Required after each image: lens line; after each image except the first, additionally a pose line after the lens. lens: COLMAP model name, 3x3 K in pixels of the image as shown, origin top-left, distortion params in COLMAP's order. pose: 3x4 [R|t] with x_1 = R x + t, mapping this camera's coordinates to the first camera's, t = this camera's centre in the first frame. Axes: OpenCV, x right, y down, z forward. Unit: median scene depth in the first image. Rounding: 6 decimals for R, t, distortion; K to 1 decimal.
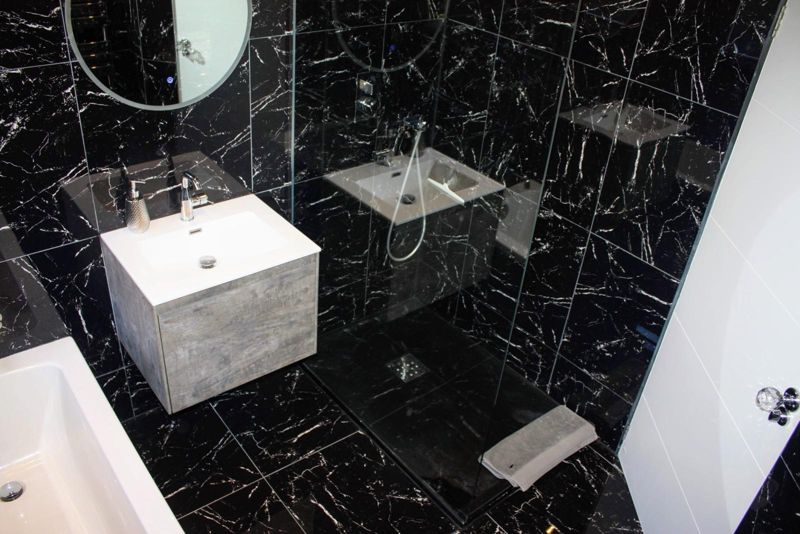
lens RADIAL K [[672.4, 0, 394.4], [0, 672.4, 269.3], [0, 0, 1]] dist [-0.158151, 0.130385]
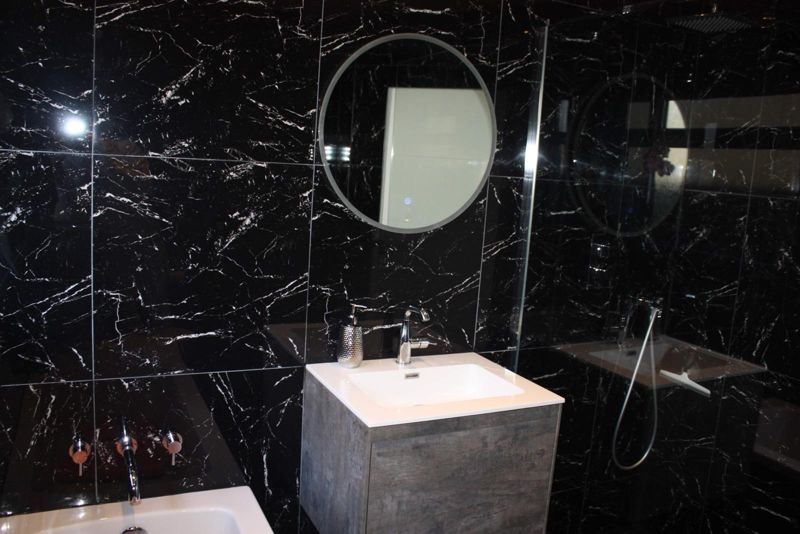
lens RADIAL K [[672.4, 0, 393.9], [0, 672.4, 265.2], [0, 0, 1]] dist [-0.158151, 0.130385]
pose [[0.974051, 0.018459, -0.225574, -0.130008], [-0.112607, 0.904079, -0.412264, 0.172823], [0.196326, 0.426968, 0.882697, 0.170091]]
